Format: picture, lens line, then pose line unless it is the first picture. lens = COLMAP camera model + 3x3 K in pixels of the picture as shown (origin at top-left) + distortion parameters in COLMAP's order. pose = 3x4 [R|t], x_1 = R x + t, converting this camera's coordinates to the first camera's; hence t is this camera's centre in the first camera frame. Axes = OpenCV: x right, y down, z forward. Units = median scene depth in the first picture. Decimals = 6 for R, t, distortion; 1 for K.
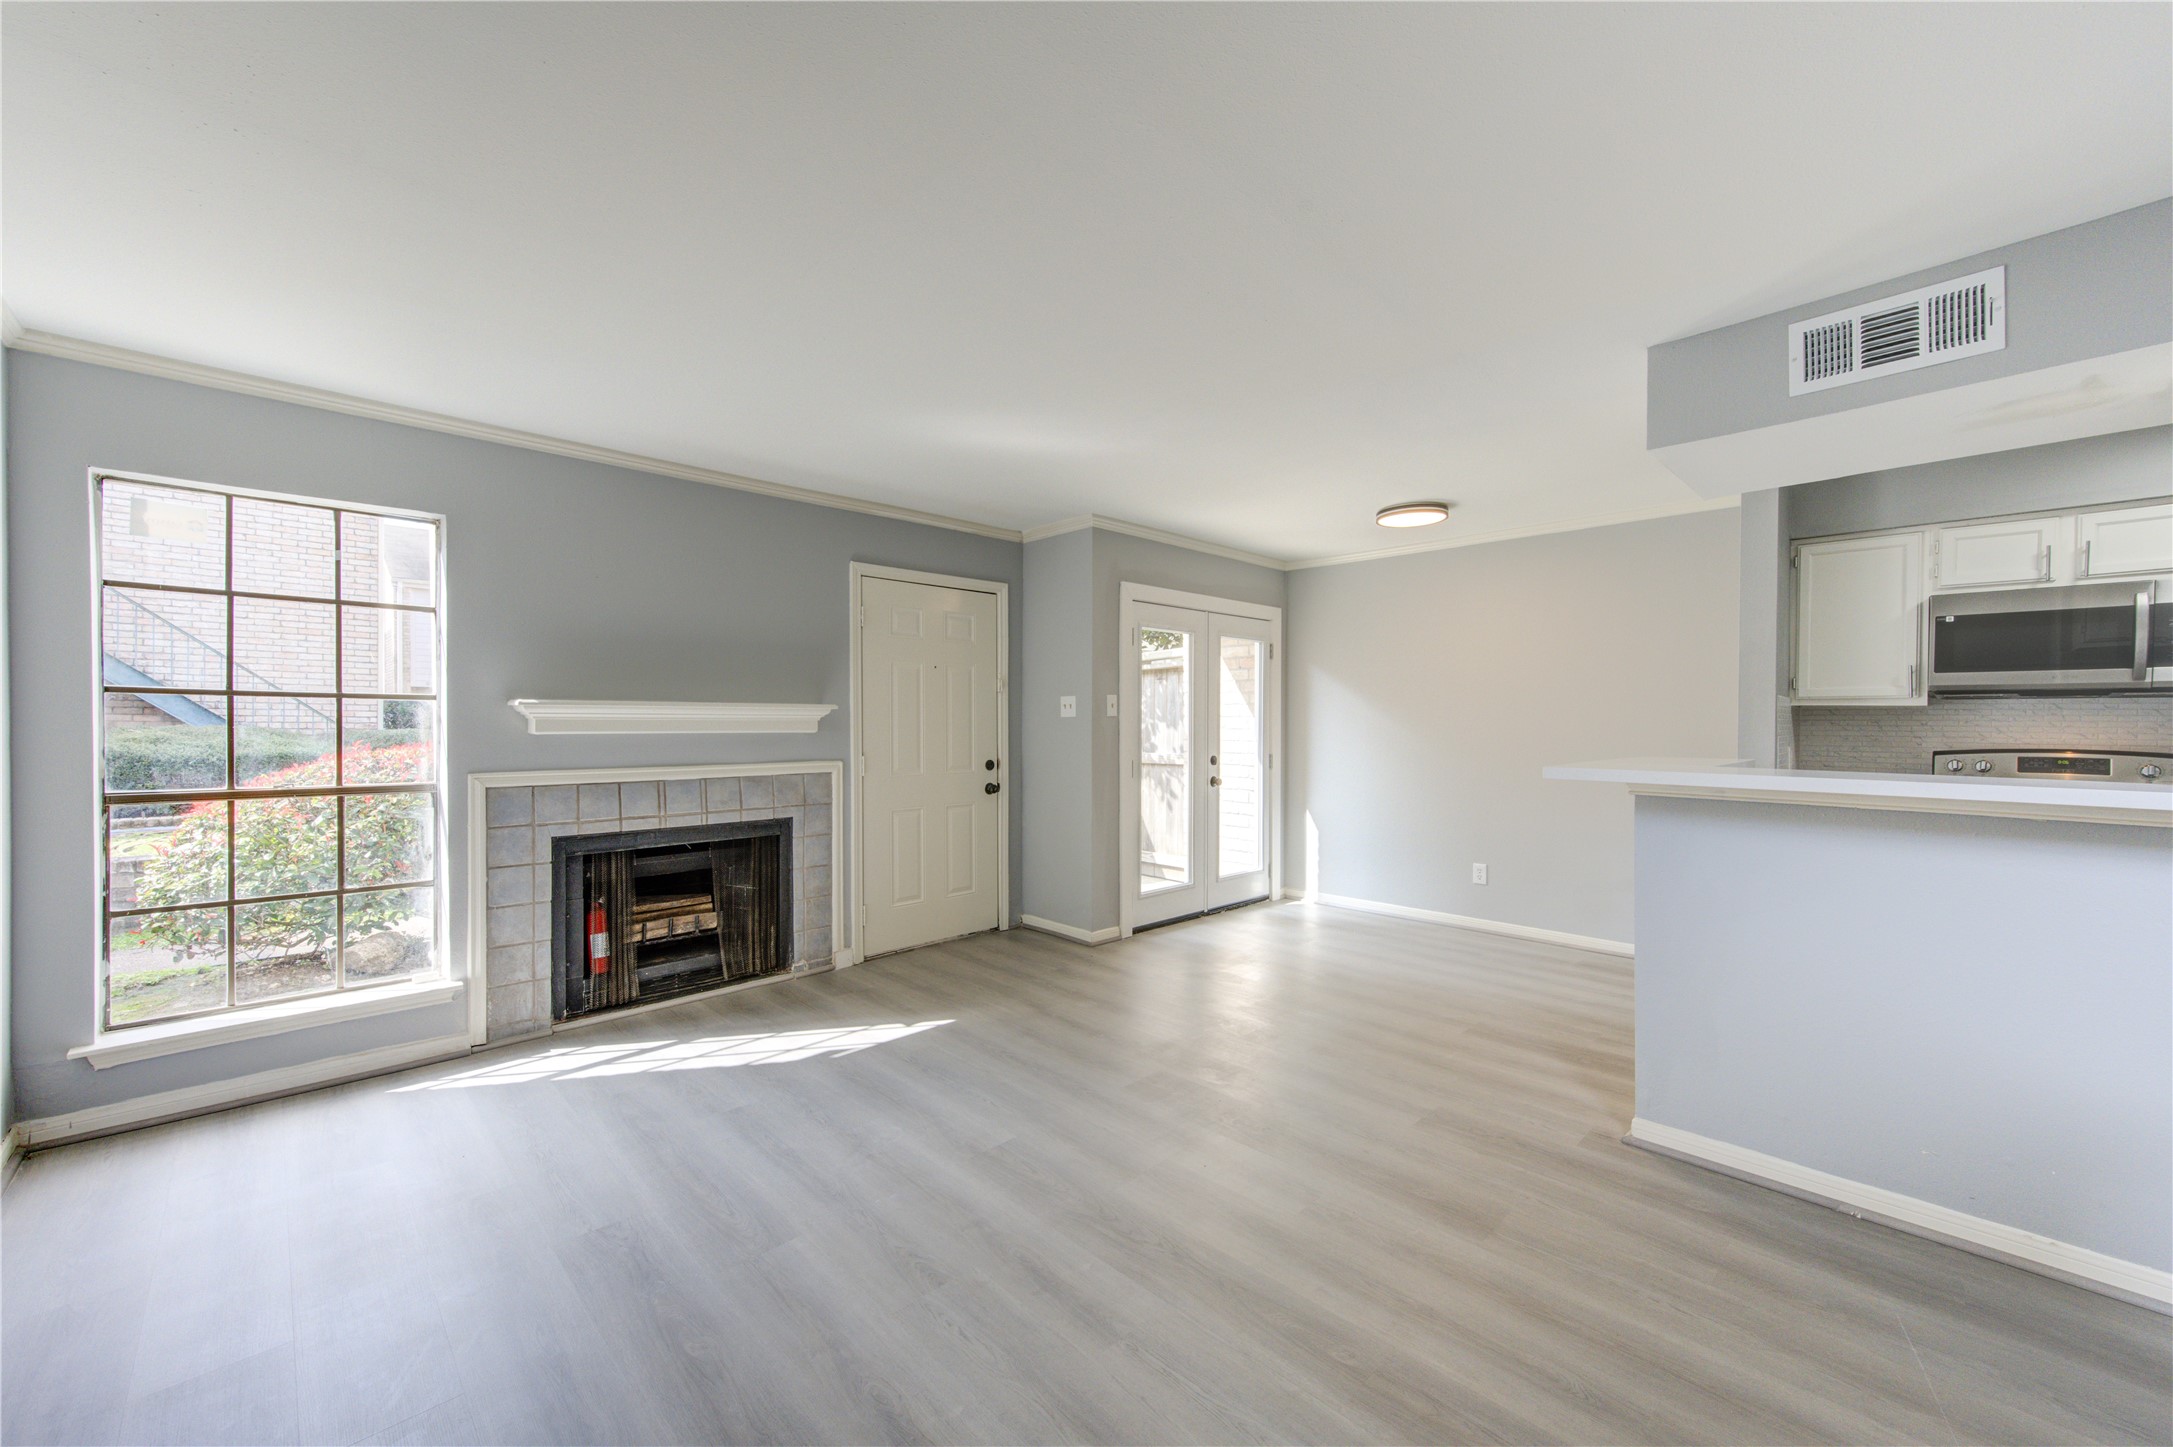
lens RADIAL K [[859.1, 0, 1102.0], [0, 859.1, 732.5], [0, 0, 1]] dist [0.001942, -0.000185]
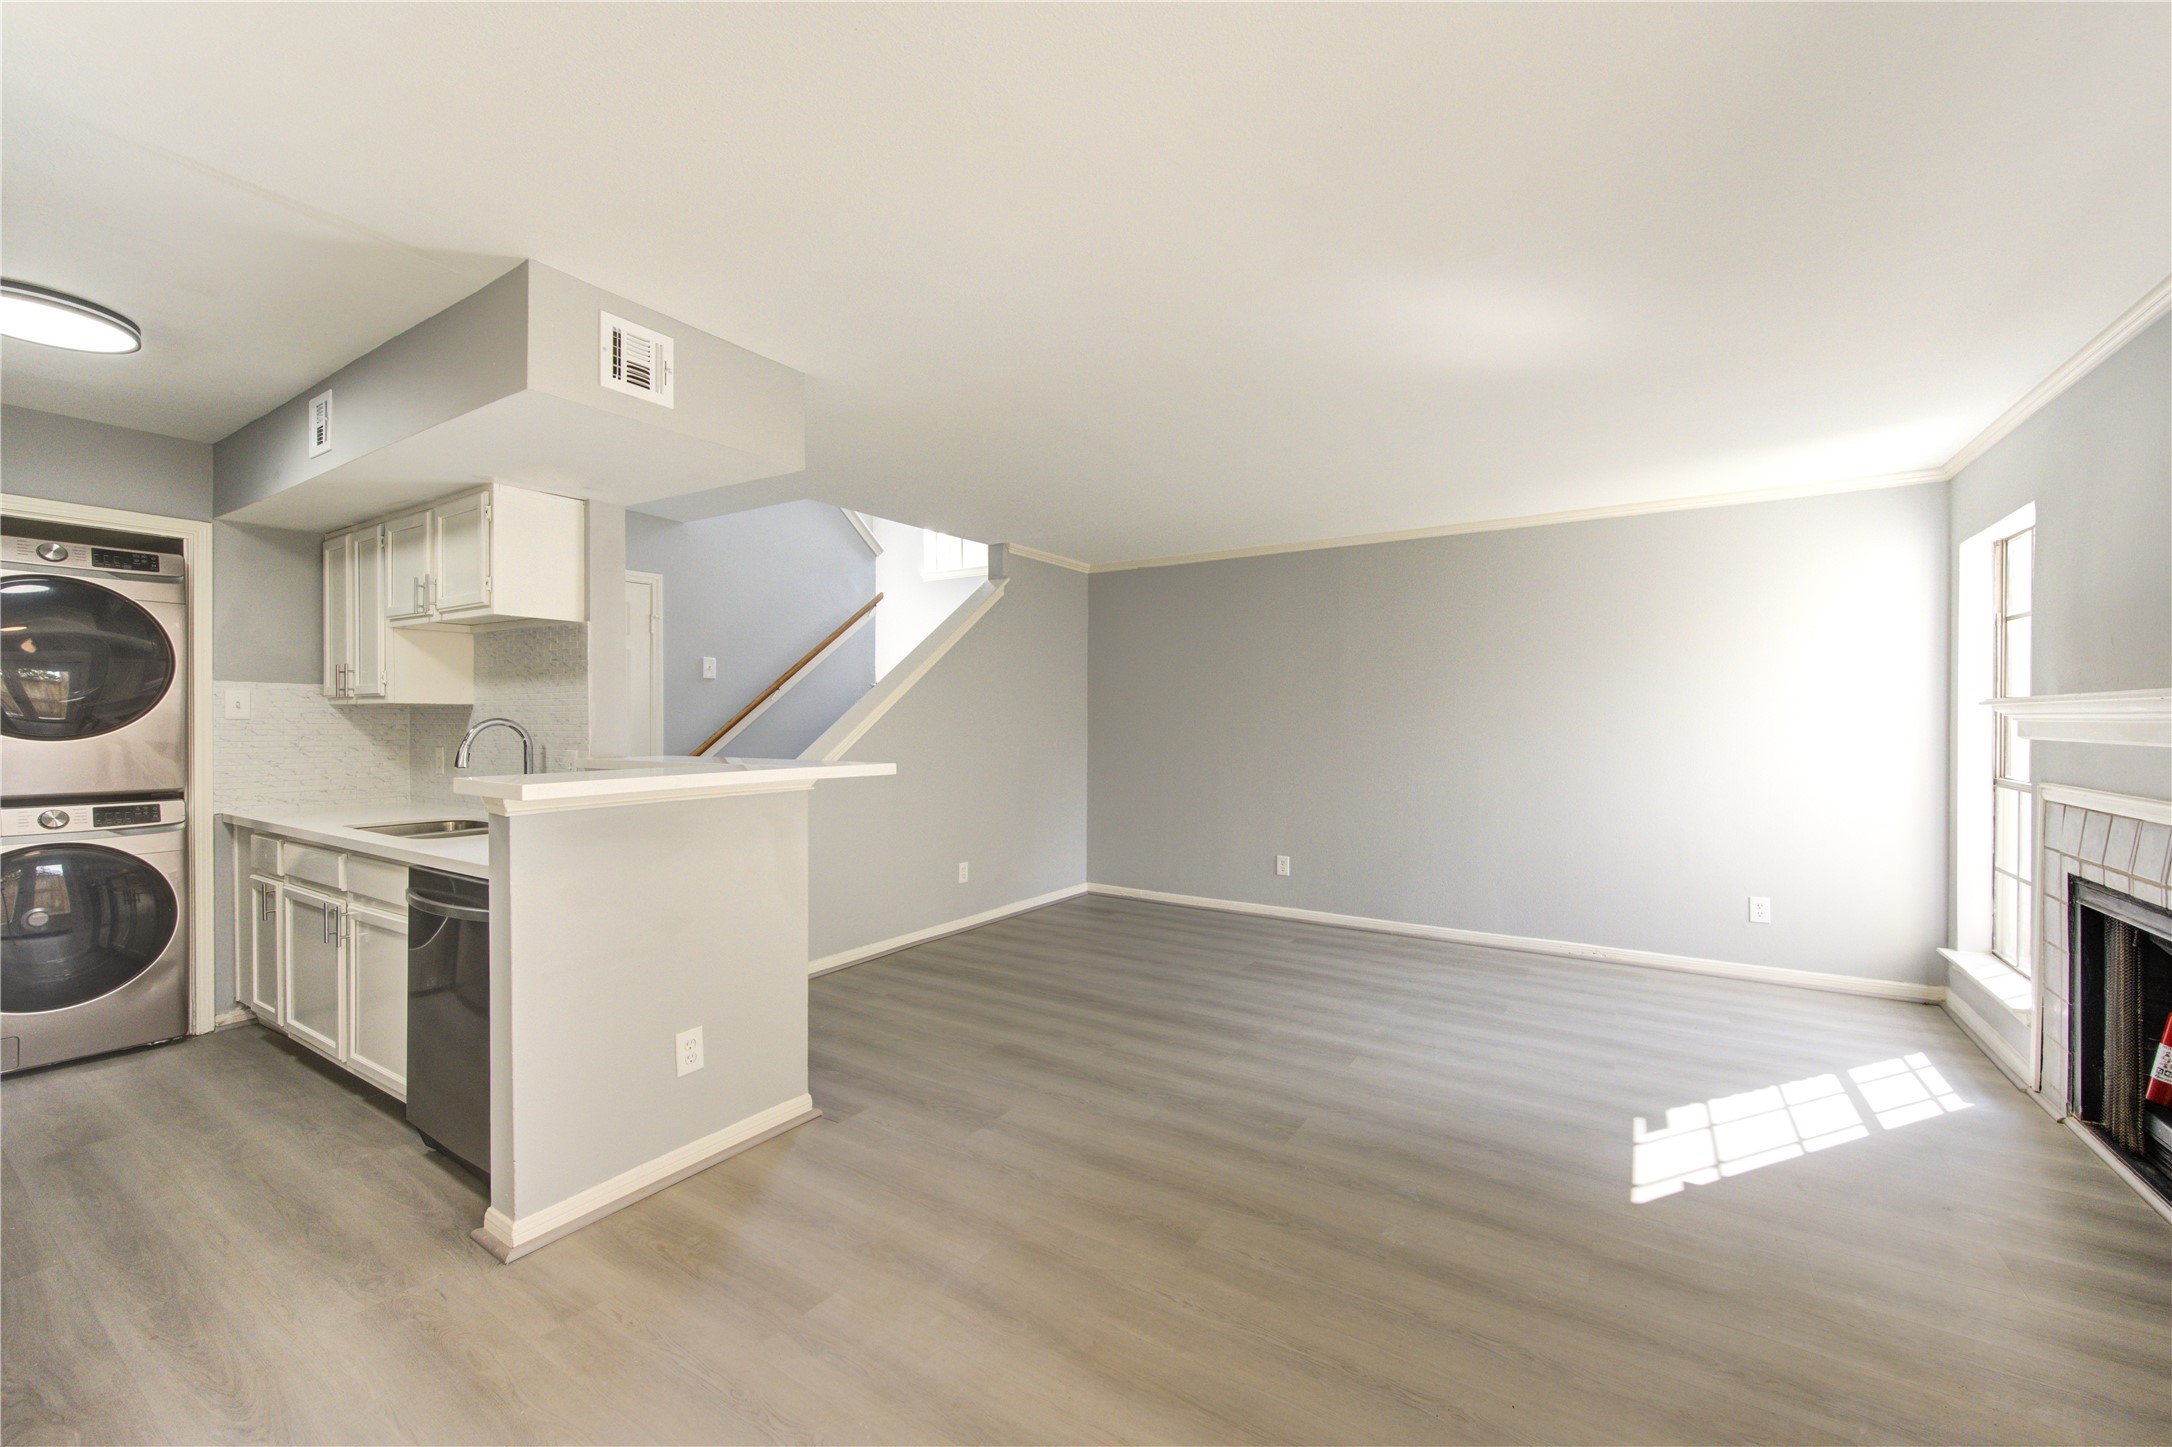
lens RADIAL K [[841.3, 0, 1086.0], [0, 841.3, 723.5], [0, 0, 1]] dist [0.000440, -0.000446]
pose [[-0.979375, -0.000877, -0.202048, 0.327861], [-0.004725, 0.999817, 0.018564, -0.019392], [0.201995, 0.019135, -0.979200, 1.373461]]
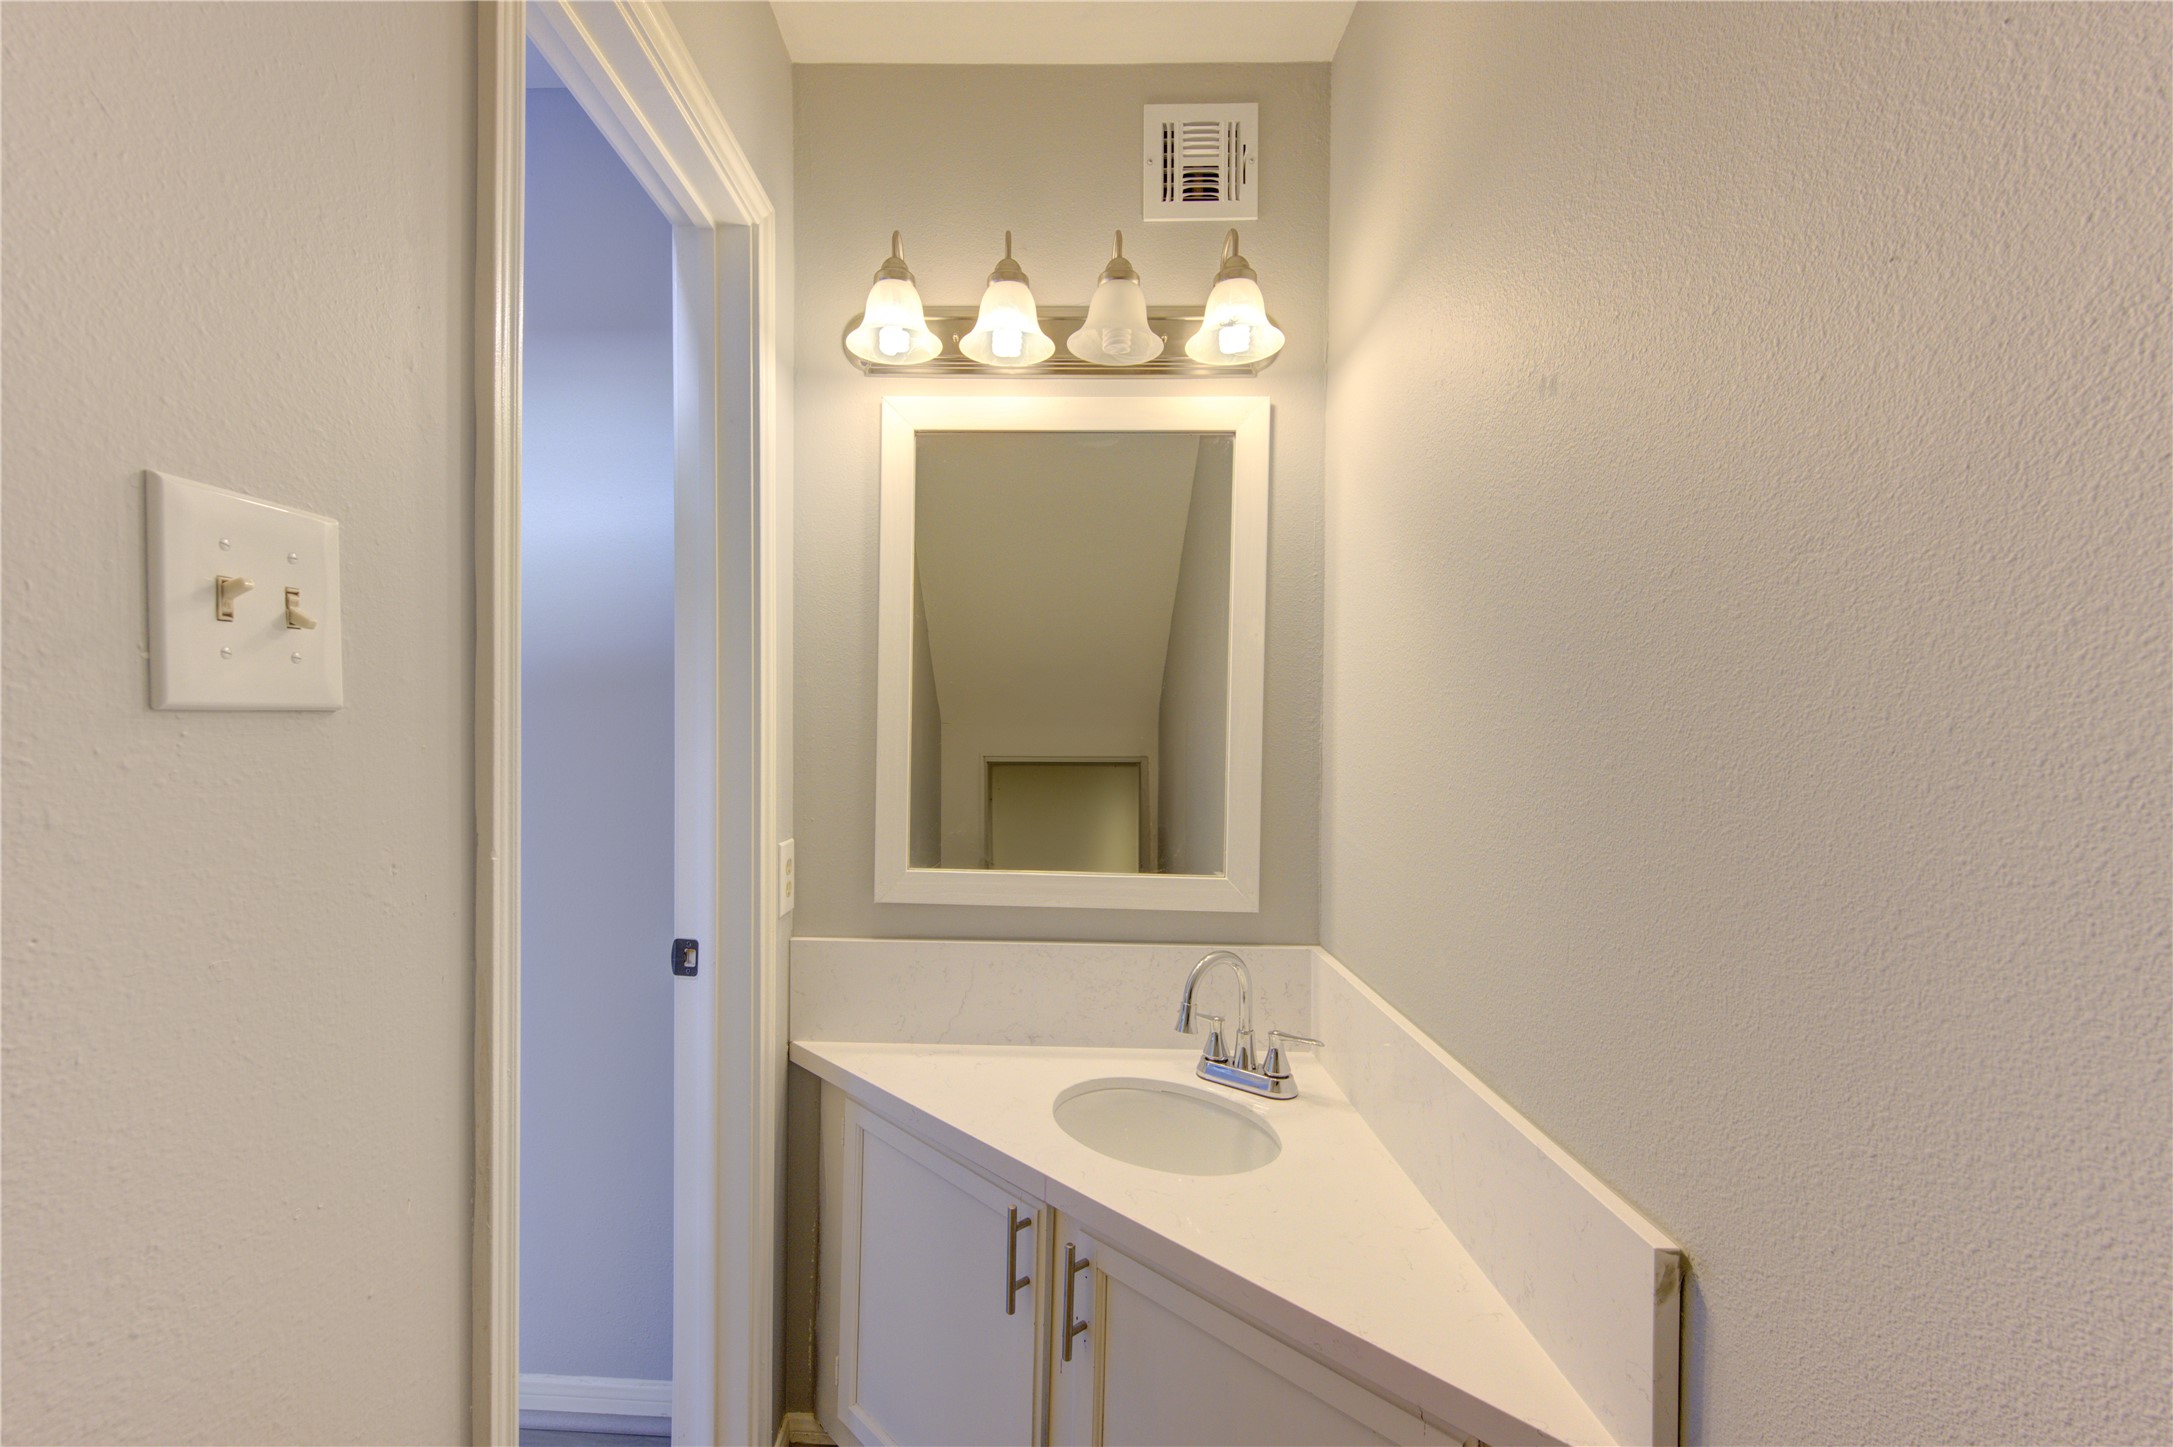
lens RADIAL K [[843.6, 0, 1097.9], [0, 843.6, 731.1], [0, 0, 1]] dist [-0.000640, -0.000243]
pose [[-0.682085, -0.005242, 0.731254, 0.276720], [0.002198, 0.999955, 0.009219, -0.015226], [-0.731270, 0.007895, -0.682043, 1.025244]]
